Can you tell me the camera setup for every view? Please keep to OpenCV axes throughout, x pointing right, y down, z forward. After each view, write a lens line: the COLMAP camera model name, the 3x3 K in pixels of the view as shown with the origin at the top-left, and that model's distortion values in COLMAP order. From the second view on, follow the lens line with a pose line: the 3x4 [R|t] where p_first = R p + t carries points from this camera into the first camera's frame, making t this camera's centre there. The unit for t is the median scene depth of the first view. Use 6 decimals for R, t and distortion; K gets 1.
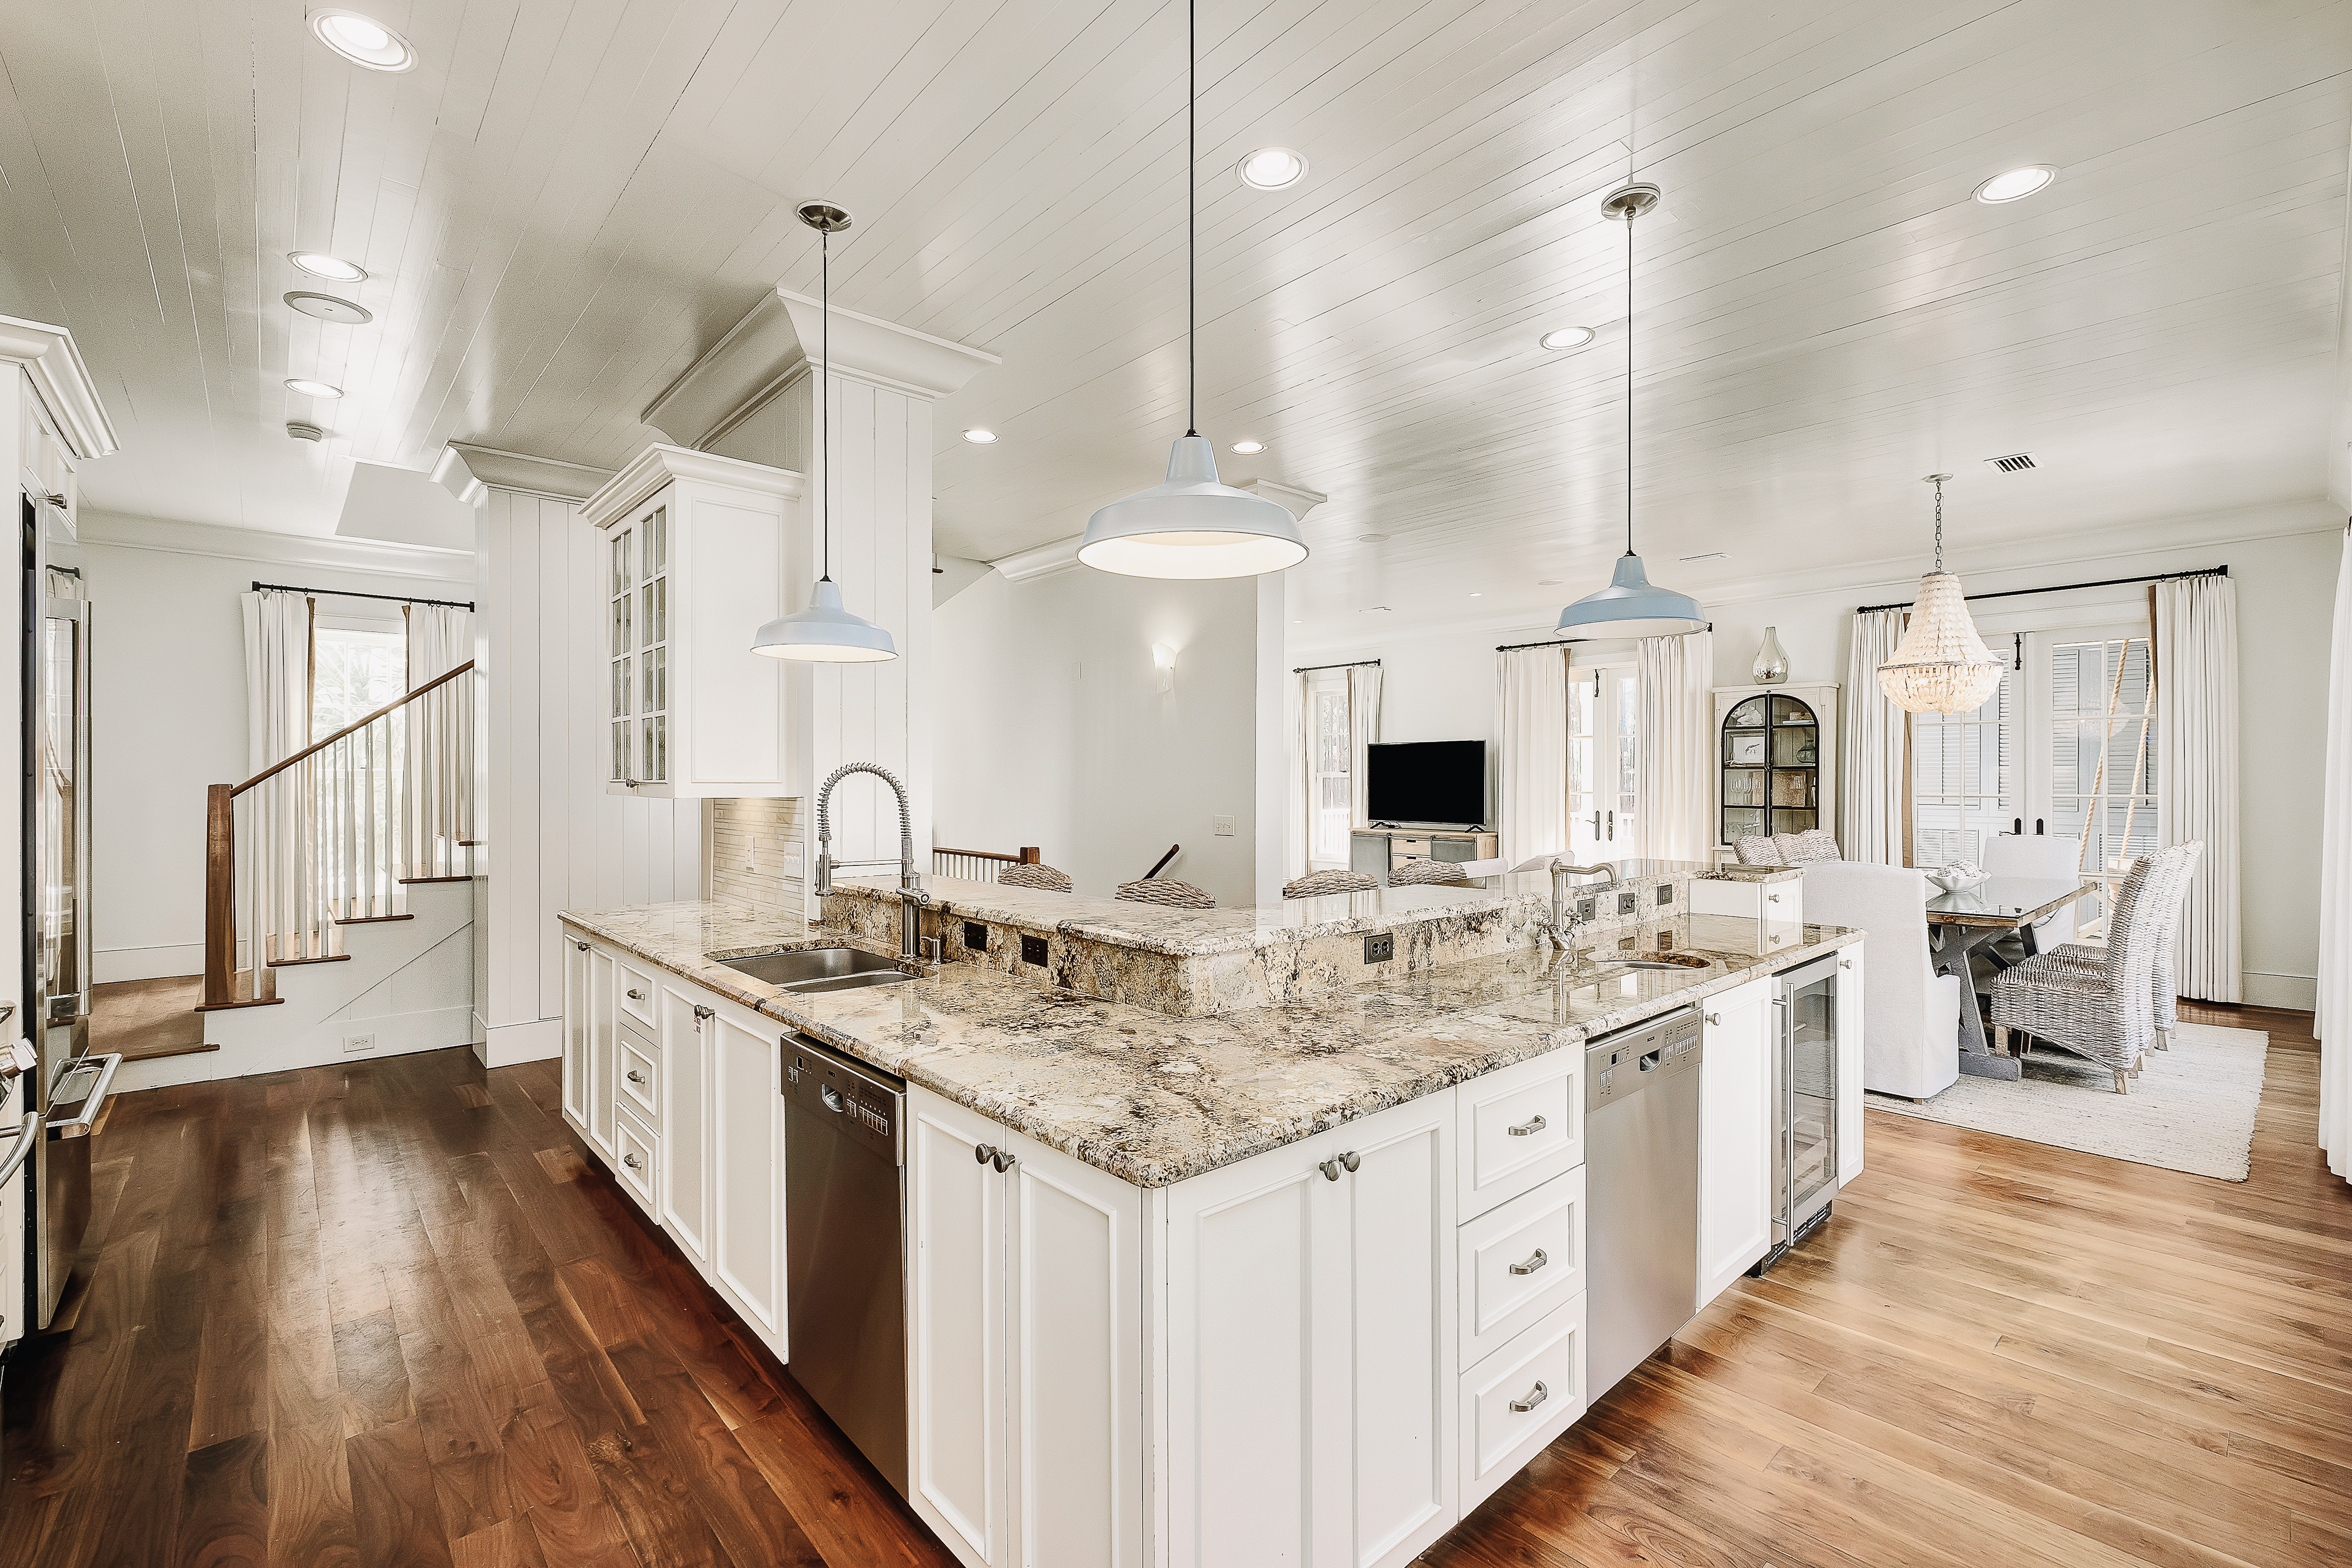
lens RADIAL K [[1018.9, 0, 1178.1], [0, 1018.9, 782.5], [0, 0, 1]] dist [0.009791, -0.009097]
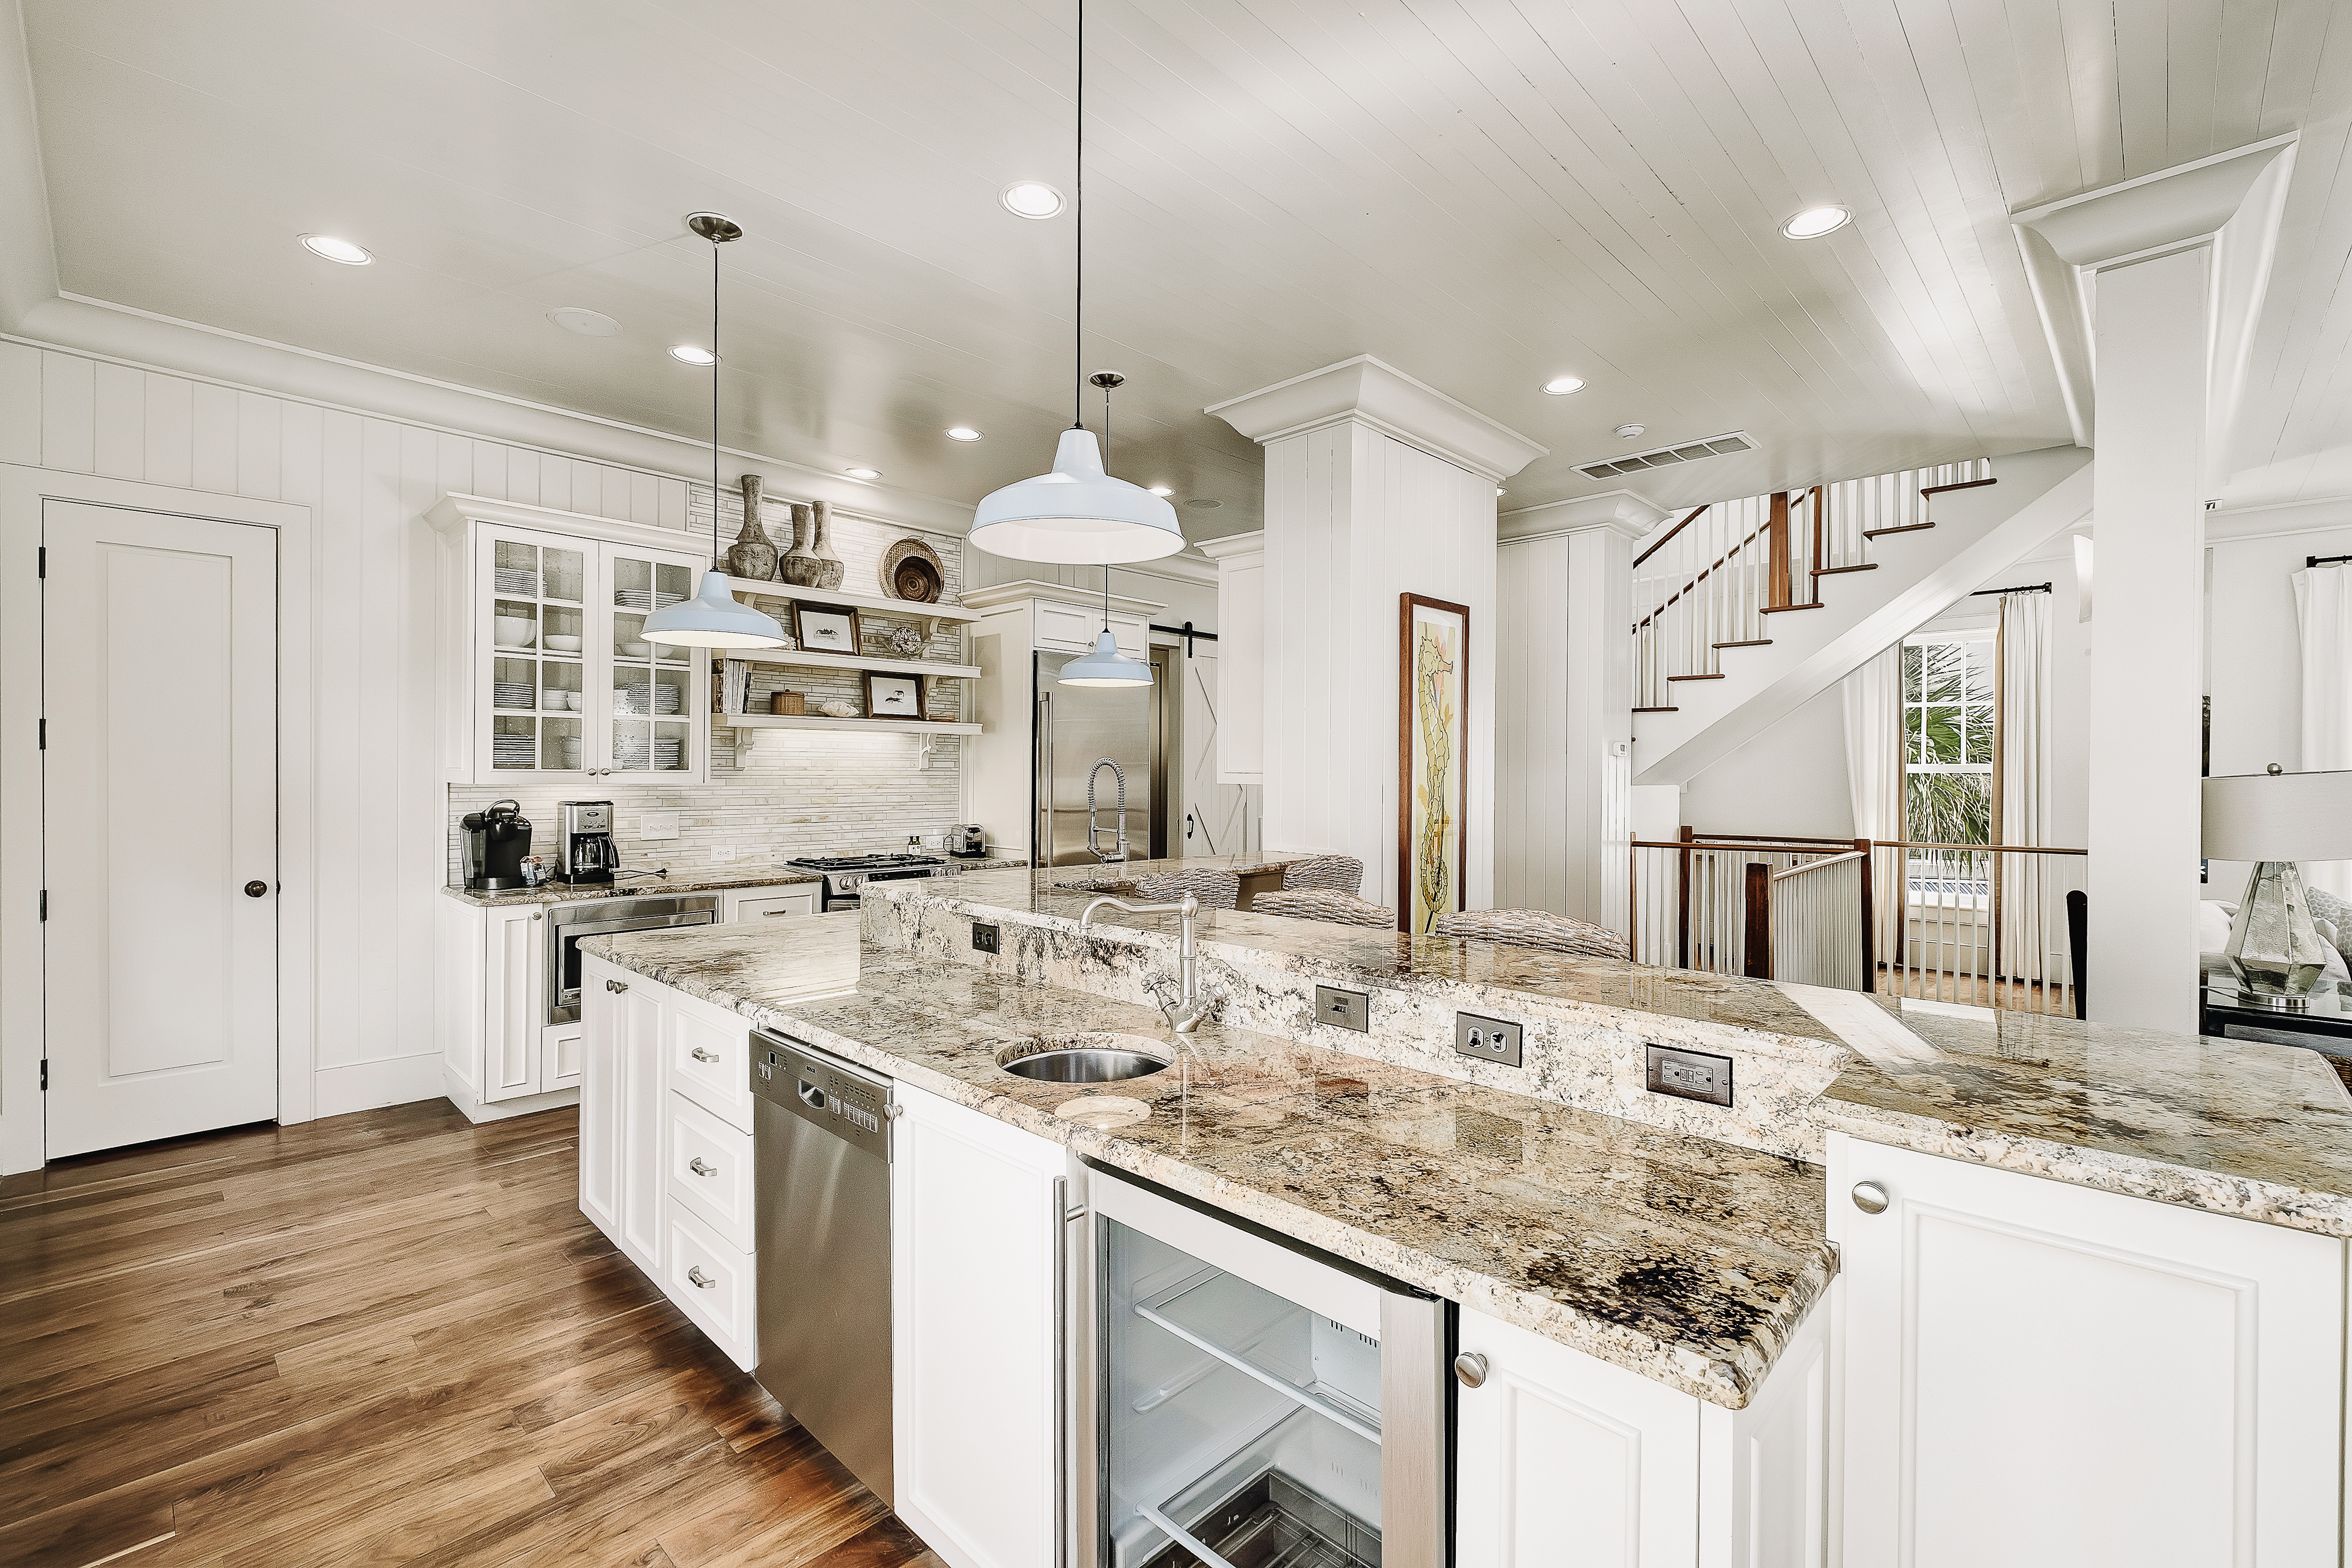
lens RADIAL K [[1018.9, 0, 1178.1], [0, 1018.9, 782.5], [0, 0, 1]] dist [0.009791, -0.009097]
pose [[0.072099, 0.013160, -0.997311, 0.985033], [-0.005749, 0.999902, 0.012779, -0.002458], [0.997381, 0.004812, 0.072168, 0.916251]]
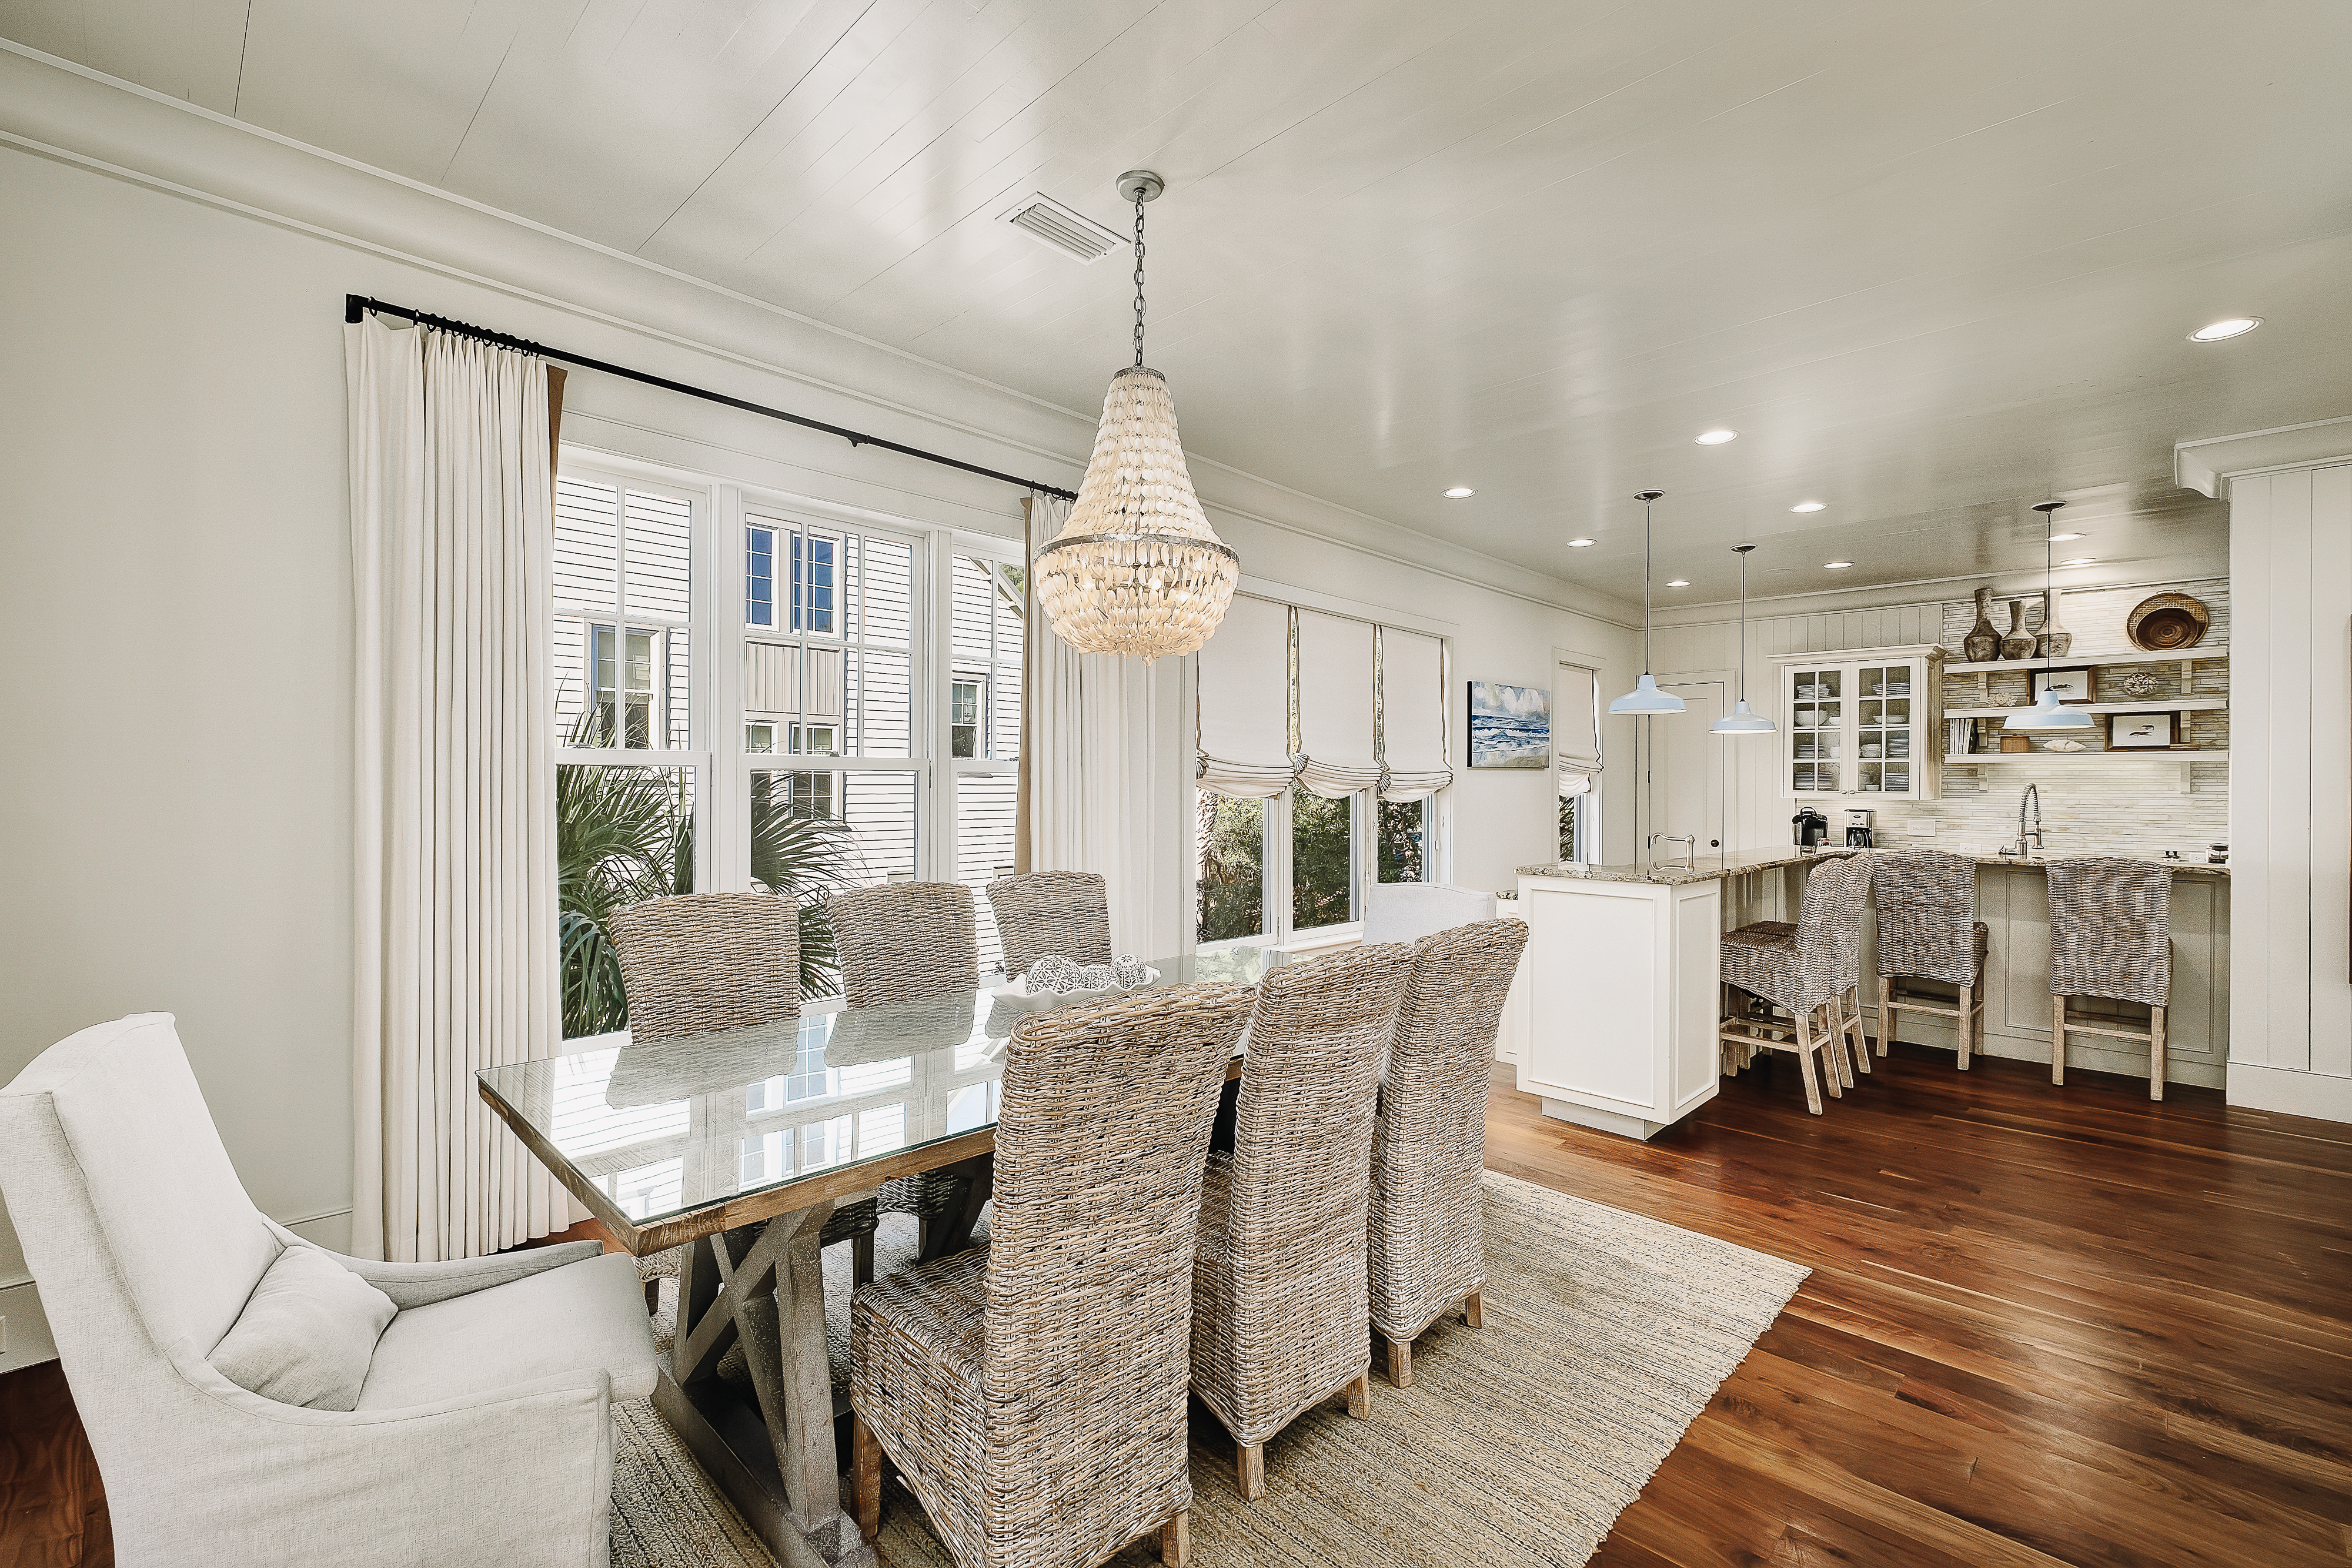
lens RADIAL K [[1018.9, 0, 1178.1], [0, 1018.9, 782.5], [0, 0, 1]] dist [0.009791, -0.009097]
pose [[-0.997917, -0.008127, -0.063999, 1.316030], [-0.007992, 0.999965, -0.002361, 0.000916], [0.064016, -0.001844, -0.997947, 2.603164]]
